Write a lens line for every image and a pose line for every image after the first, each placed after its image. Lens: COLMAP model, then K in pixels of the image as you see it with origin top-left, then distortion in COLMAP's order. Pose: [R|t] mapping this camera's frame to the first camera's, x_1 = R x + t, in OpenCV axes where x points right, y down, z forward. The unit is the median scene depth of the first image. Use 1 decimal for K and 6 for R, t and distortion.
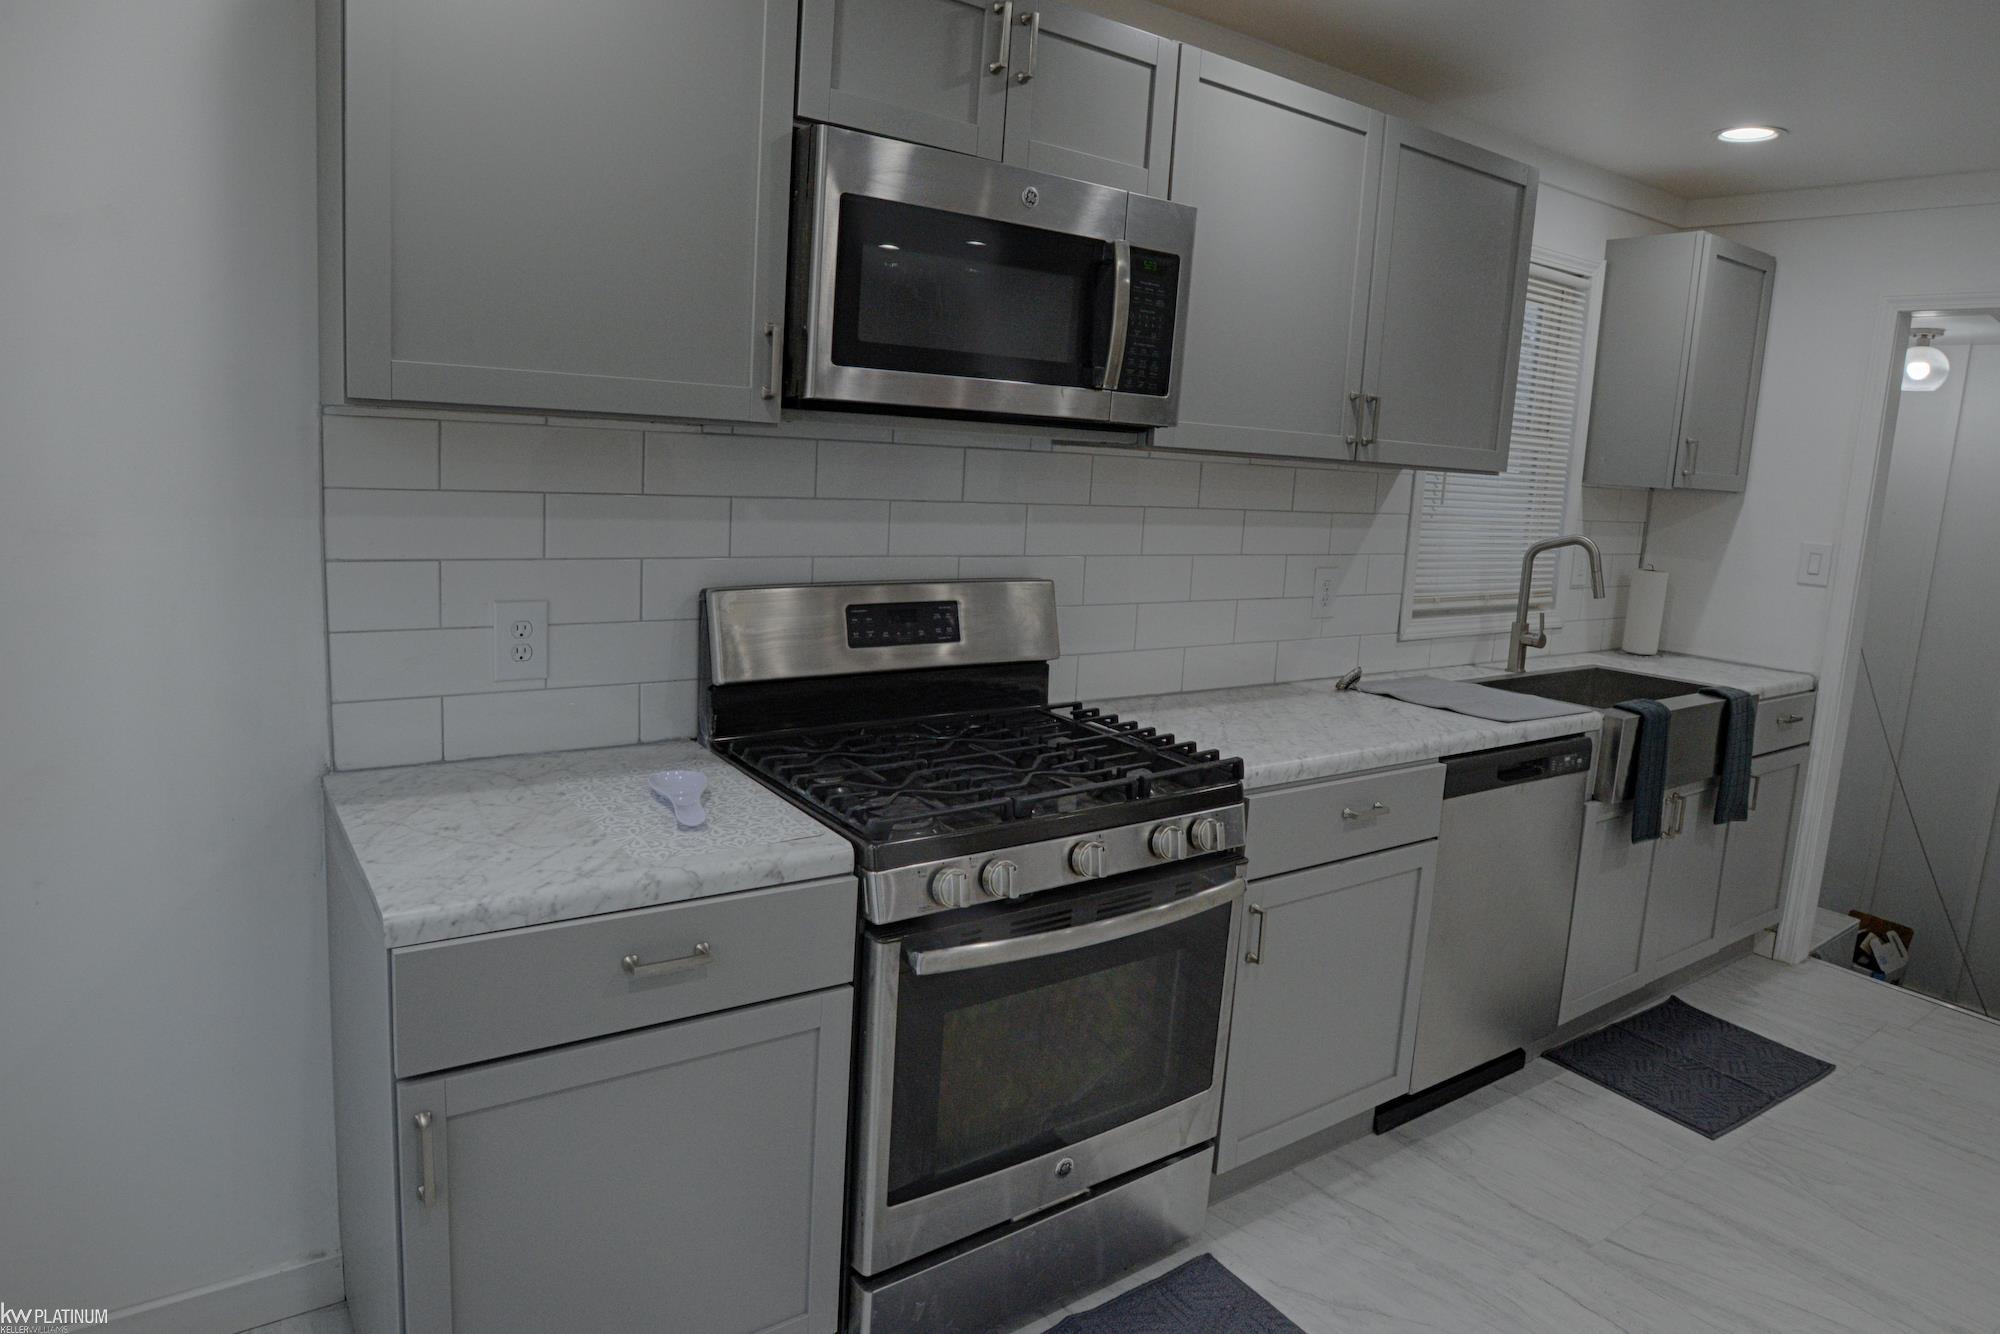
lens RADIAL K [[1190.3, 0, 1000.2], [0, 1190.3, 626.5], [0, 0, 1]] dist [-0.053720, 0.001527]
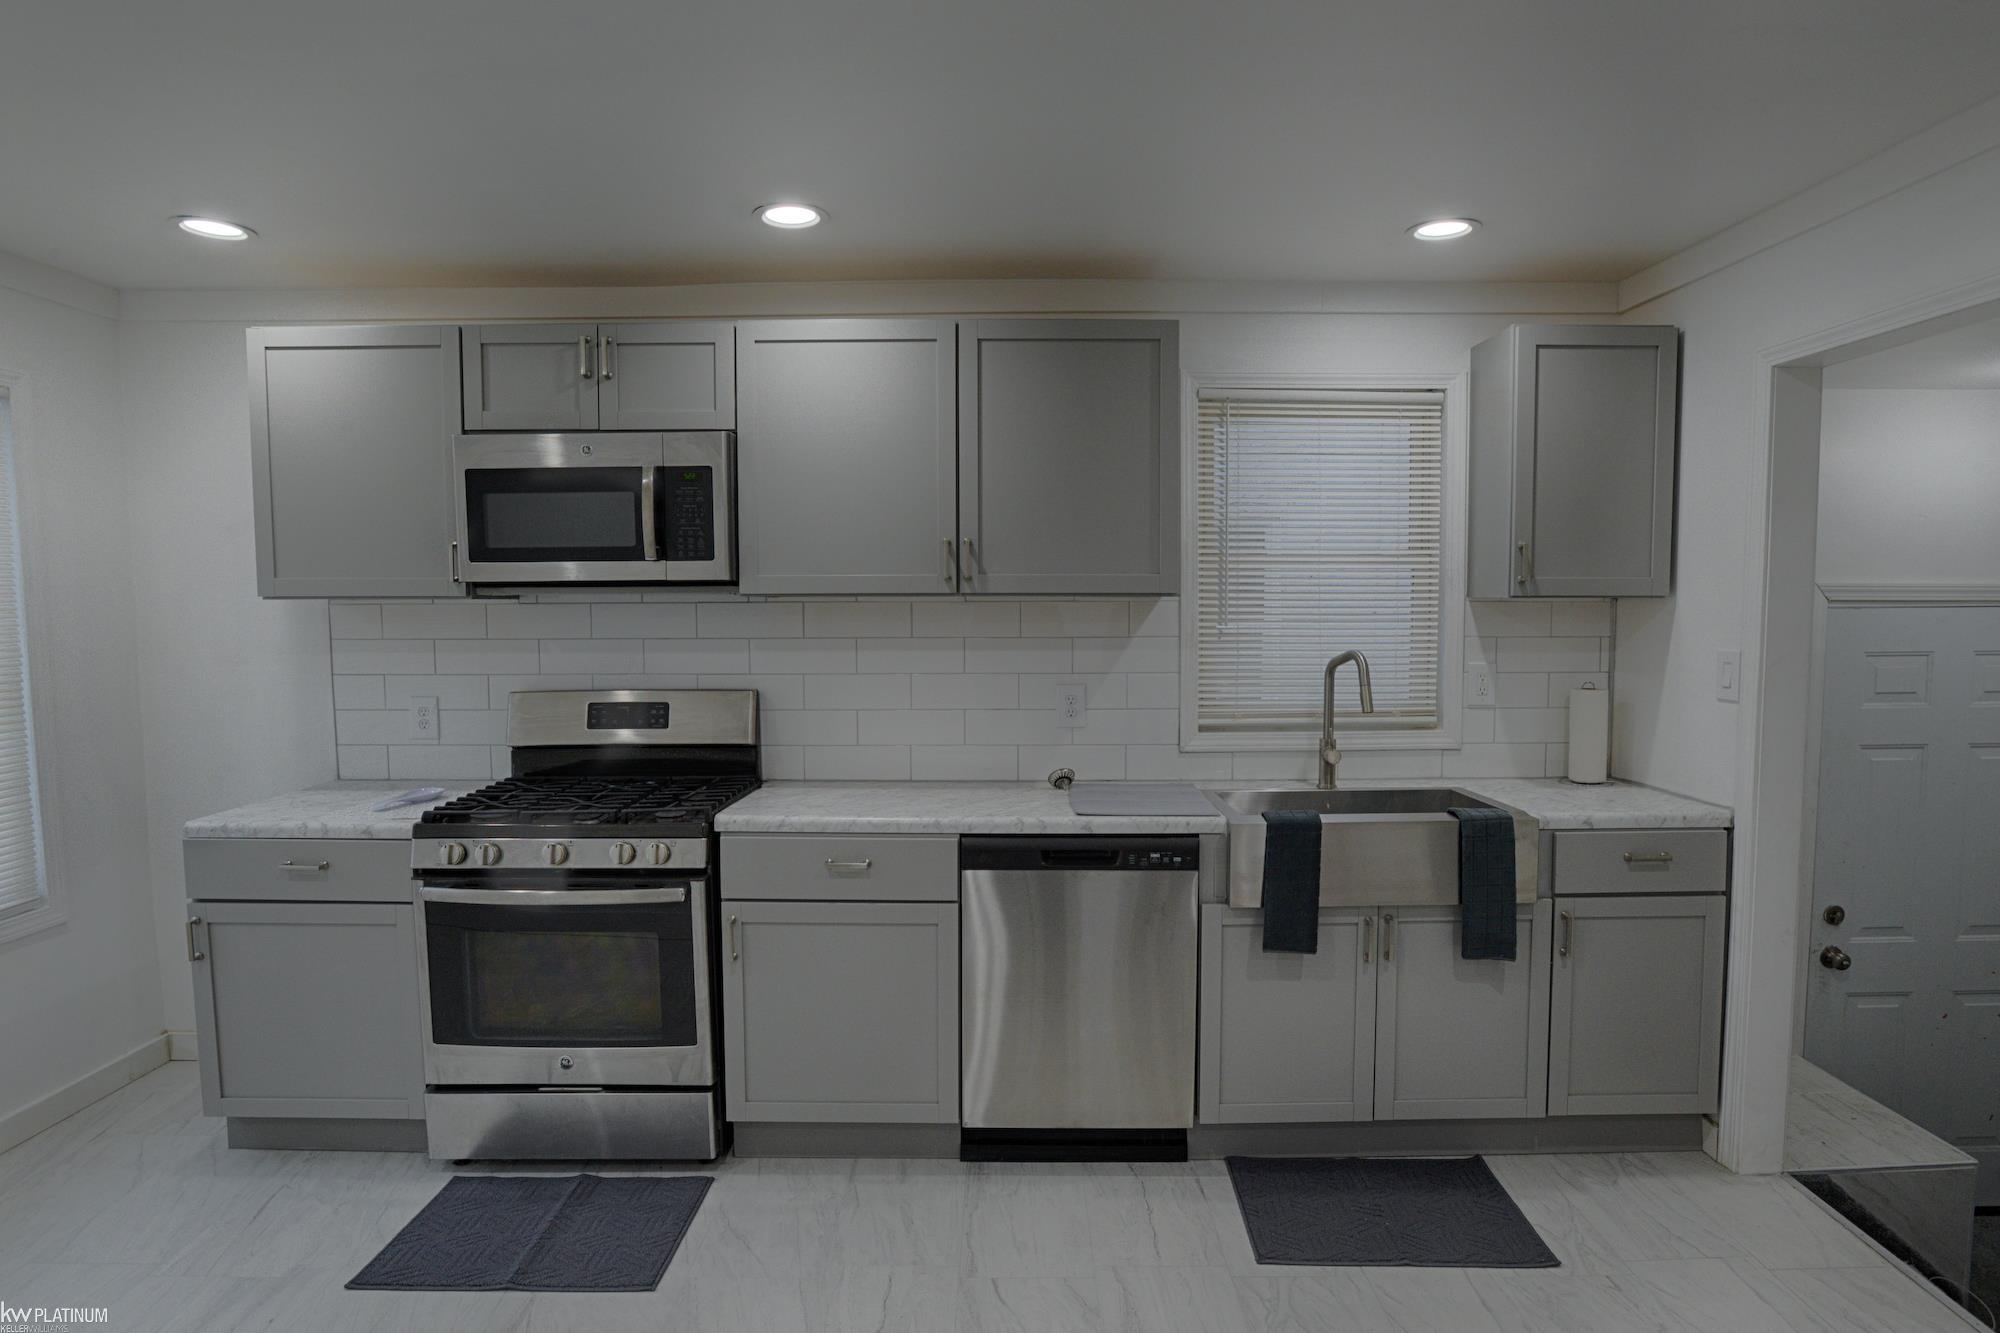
lens RADIAL K [[1088.4, 0, 1049.3], [0, 1088.4, 665.2], [0, 0, 1]] dist [-0.085707, 0.064113]
pose [[0.819376, -0.024295, -0.572741, 0.989467], [-0.035578, 0.995020, -0.093107, 0.036403], [0.572151, 0.096667, 0.814432, 0.128470]]
